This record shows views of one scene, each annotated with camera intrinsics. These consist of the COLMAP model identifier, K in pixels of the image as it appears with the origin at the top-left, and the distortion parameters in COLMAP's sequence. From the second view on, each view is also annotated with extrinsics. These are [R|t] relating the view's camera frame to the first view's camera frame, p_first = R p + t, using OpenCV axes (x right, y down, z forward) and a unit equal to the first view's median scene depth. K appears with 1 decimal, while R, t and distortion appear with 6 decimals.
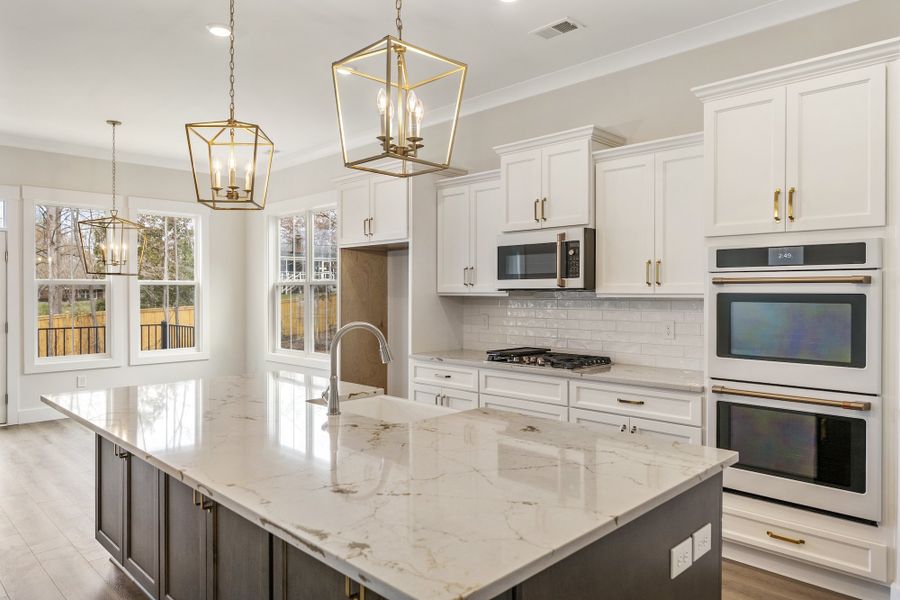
lens RADIAL K [[595.7, 0, 449.9], [0, 595.7, 295.1], [0, 0, 1]] dist [0.001211, 0.000950]
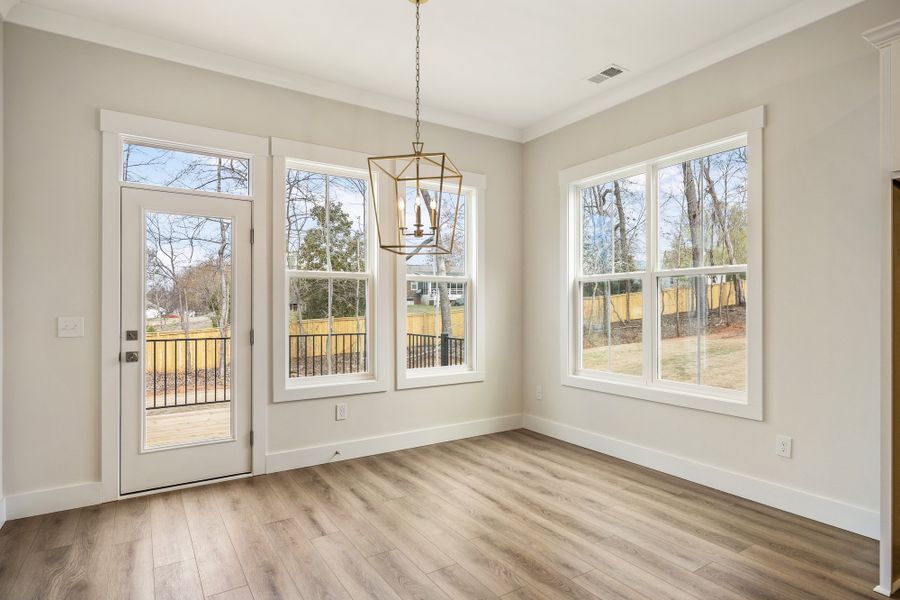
lens RADIAL K [[483.2, 0, 450.0], [0, 483.2, 300.0], [0, 0, 1]] dist [0.000783, 0.000109]
pose [[0.976920, -0.003365, -0.213579, -0.627908], [-0.000449, 0.999841, -0.017809, 0.033819], [0.213605, 0.017494, 0.976763, 0.784258]]
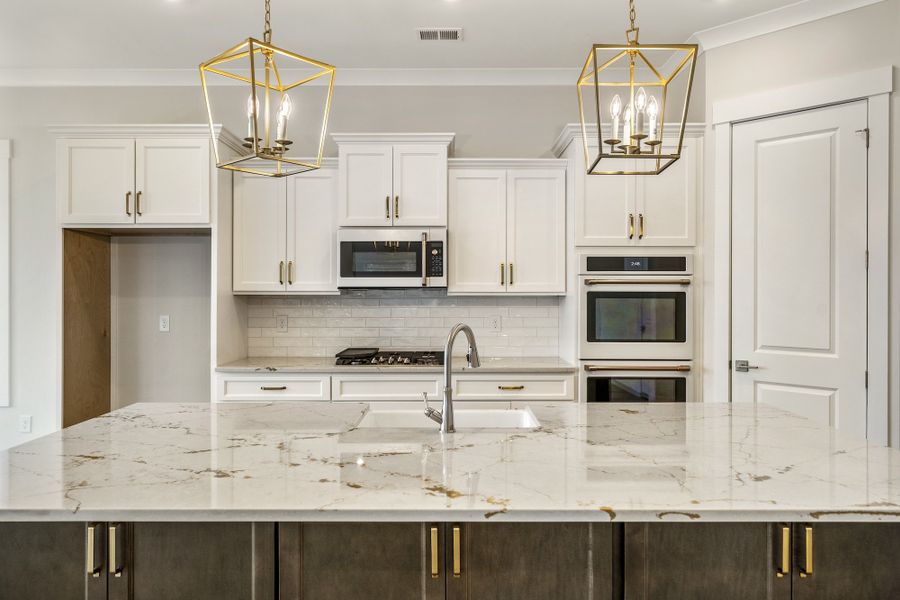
lens RADIAL K [[595.7, 0, 449.9], [0, 595.7, 295.1], [0, 0, 1]] dist [0.001211, 0.000950]
pose [[0.709794, -0.003644, 0.704400, -0.504377], [0.002238, 0.999993, 0.002919, -0.000002], [-0.704406, -0.000495, 0.709797, 0.245608]]
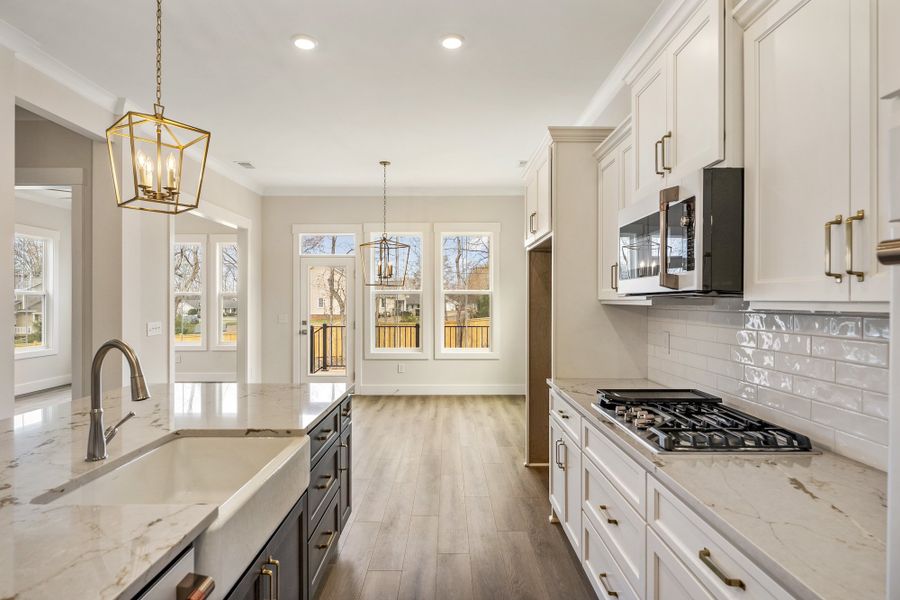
lens RADIAL K [[483.2, 0, 450.0], [0, 483.2, 300.0], [0, 0, 1]] dist [0.000783, 0.000109]
pose [[0.710143, -0.000634, -0.704058, 0.352818], [-0.003020, 0.999988, -0.003947, -0.001418], [0.704051, 0.004929, 0.710132, 0.558452]]
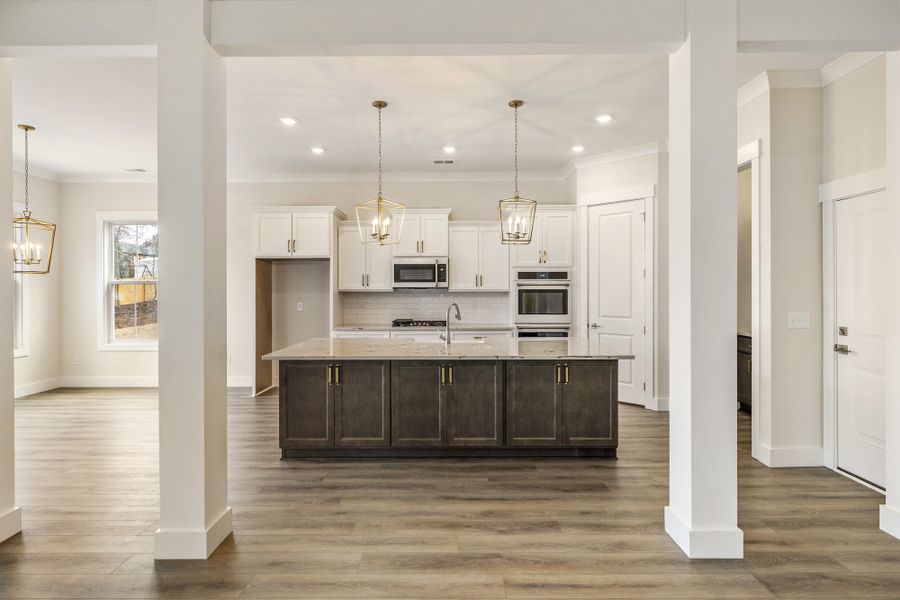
lens RADIAL K [[459.0, 0, 450.2], [0, 459.0, 294.6], [0, 0, 1]] dist [-0.003016, -0.000697]
pose [[0.712529, -0.009103, 0.701583, -0.875504], [0.004829, 0.999956, 0.008071, 0.001328], [-0.701626, -0.002363, 0.712542, -0.139738]]
